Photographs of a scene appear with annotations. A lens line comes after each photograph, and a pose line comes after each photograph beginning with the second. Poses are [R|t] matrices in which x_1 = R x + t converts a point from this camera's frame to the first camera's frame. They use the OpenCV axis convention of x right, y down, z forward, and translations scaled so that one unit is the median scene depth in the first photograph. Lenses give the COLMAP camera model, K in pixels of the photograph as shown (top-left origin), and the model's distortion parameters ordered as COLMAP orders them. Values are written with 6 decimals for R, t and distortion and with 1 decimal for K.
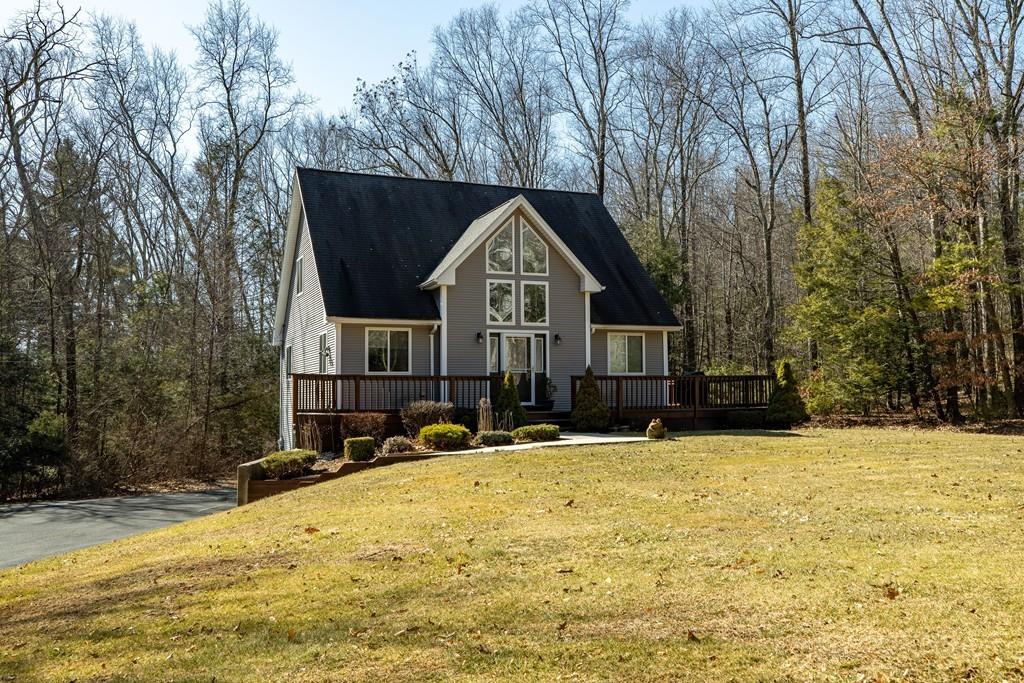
lens RADIAL K [[904.7, 0, 535.5], [0, 904.7, 340.2], [0, 0, 1]] dist [-0.001246, 0.008027]
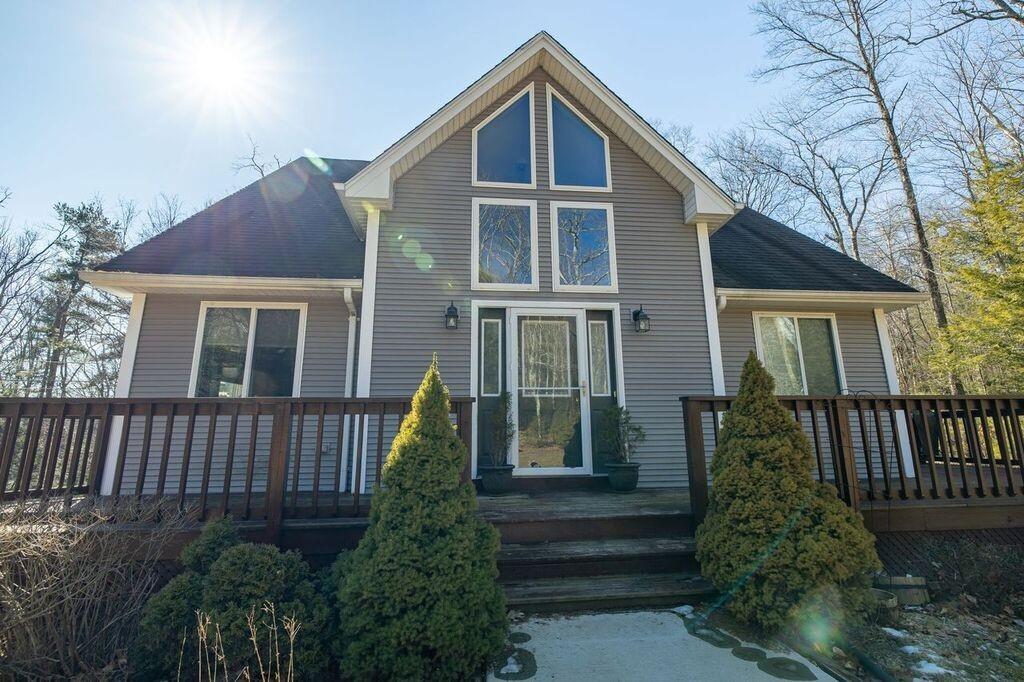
lens RADIAL K [[429.9, 0, 508.4], [0, 429.9, 345.0], [0, 0, 1]] dist [0.000467, 0.000055]
pose [[0.951916, -0.061145, -0.300194, 0.025695], [0.020985, 0.990592, -0.135227, 0.038476], [0.305638, 0.122425, 0.944244, 0.790370]]
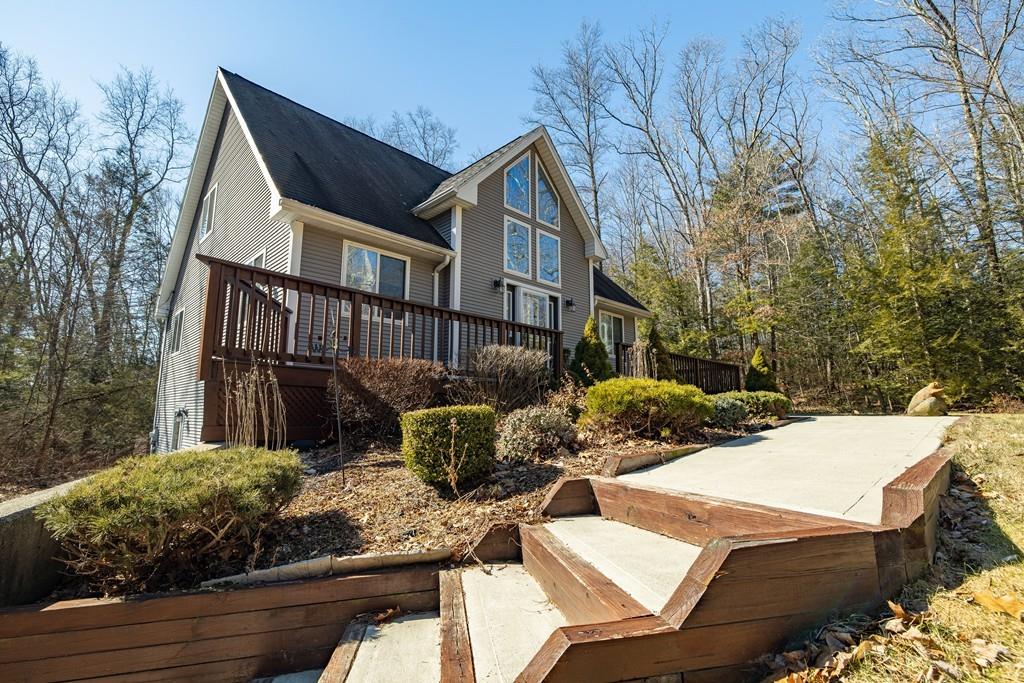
lens RADIAL K [[457.7, 0, 515.1], [0, 457.7, 345.2], [0, 0, 1]] dist [0.000462, -0.001232]
pose [[0.926044, 0.065707, 0.371651, -0.179303], [-0.035928, 0.995604, -0.086499, 0.074793], [-0.375700, 0.066749, 0.924334, 0.634717]]
